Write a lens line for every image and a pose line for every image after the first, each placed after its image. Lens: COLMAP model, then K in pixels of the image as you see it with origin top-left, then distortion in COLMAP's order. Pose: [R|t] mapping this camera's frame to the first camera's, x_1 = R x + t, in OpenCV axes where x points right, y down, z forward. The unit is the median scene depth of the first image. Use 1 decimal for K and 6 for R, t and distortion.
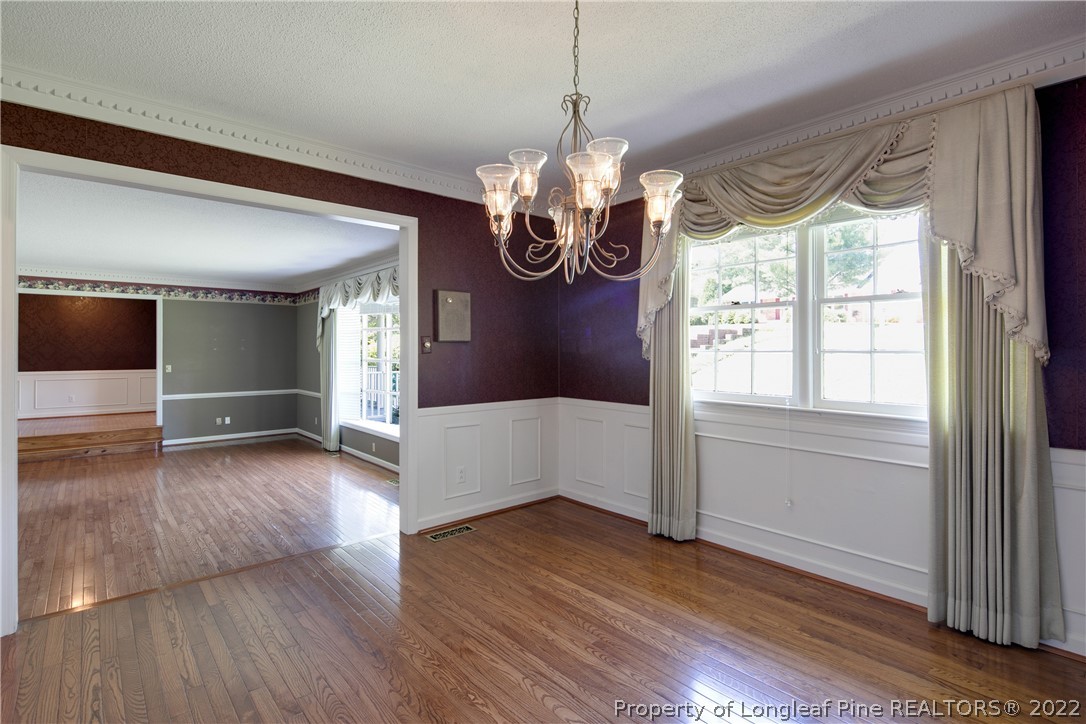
lens RADIAL K [[525.8, 0, 538.1], [0, 525.8, 347.9], [0, 0, 1]] dist [0.011235, -0.001710]
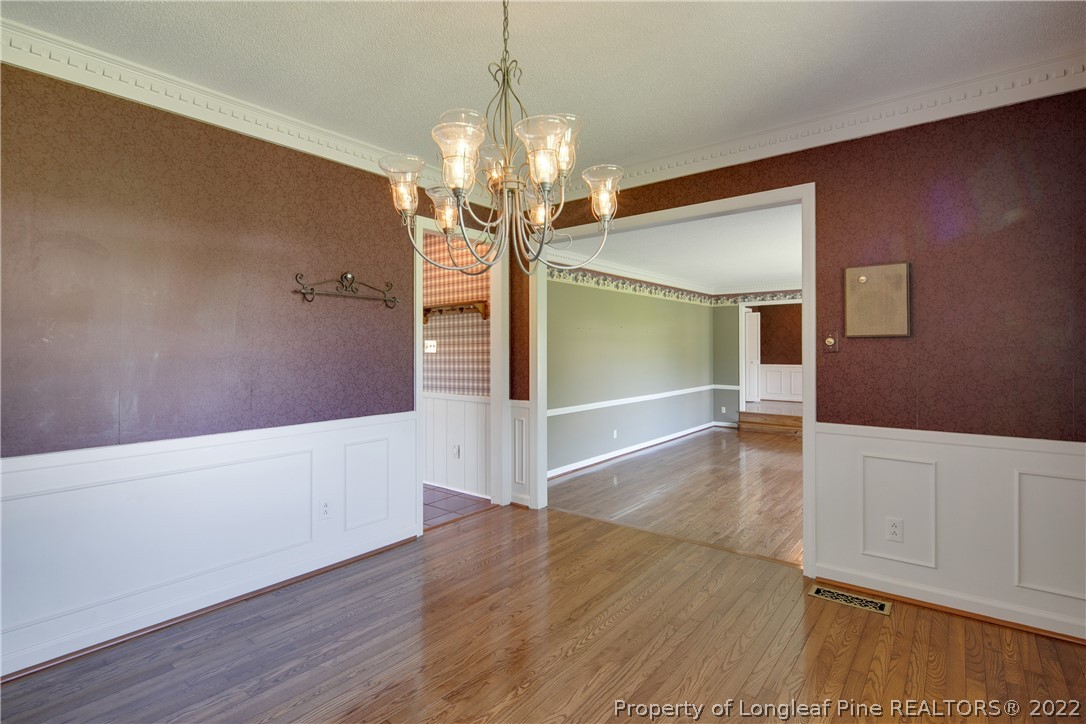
lens RADIAL K [[525.8, 0, 540.5], [0, 525.8, 344.3], [0, 0, 1]] dist [0.011235, -0.001710]
pose [[0.185684, -0.008353, -0.982574, 0.210803], [0.007431, 0.999947, -0.007096, 0.000330], [0.982581, -0.005984, 0.185737, 0.197087]]
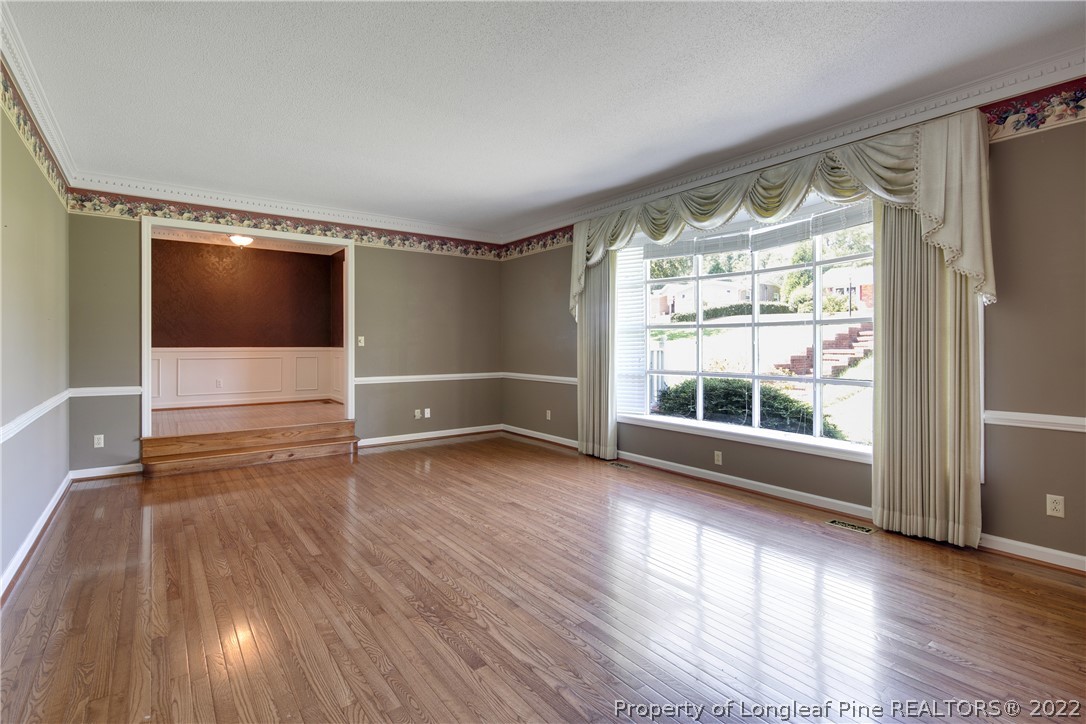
lens RADIAL K [[525.8, 0, 547.1], [0, 525.8, 345.6], [0, 0, 1]] dist [0.011235, -0.001710]
pose [[0.997793, -0.000666, -0.066405, -0.417462], [0.001145, 0.999974, 0.007185, 0.042478], [0.066398, -0.007245, 0.997767, 0.310231]]
